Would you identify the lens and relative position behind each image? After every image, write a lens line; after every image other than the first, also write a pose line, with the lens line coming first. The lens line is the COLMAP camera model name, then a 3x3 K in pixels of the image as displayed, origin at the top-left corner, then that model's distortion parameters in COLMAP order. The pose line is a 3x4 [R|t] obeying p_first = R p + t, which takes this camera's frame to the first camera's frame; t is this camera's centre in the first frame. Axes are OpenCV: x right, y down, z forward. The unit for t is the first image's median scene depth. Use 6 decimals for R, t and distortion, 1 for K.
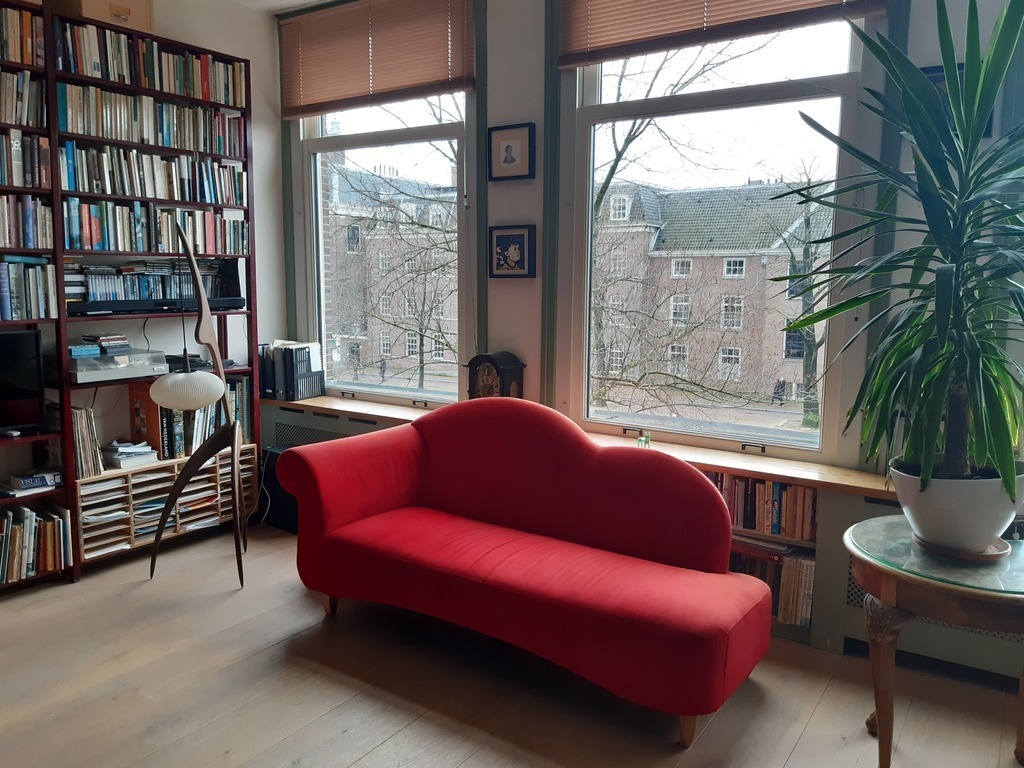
lens RADIAL K [[784.2, 0, 512.0], [0, 784.2, 384.0], [0, 0, 1]] dist [0.013718, 0.003755]
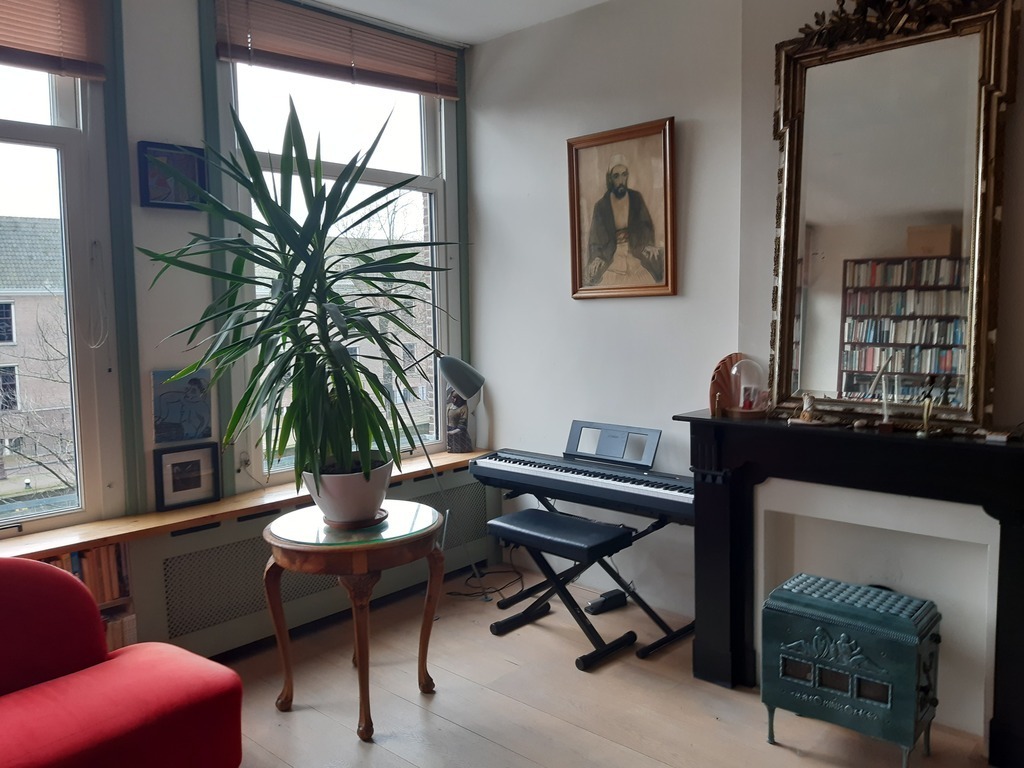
lens RADIAL K [[784.2, 0, 512.0], [0, 784.2, 384.0], [0, 0, 1]] dist [0.013718, 0.003755]
pose [[0.139960, -0.094097, 0.985676, -0.501789], [0.163353, 0.984028, 0.070744, -0.052588], [-0.976590, 0.151111, 0.153096, 0.335869]]
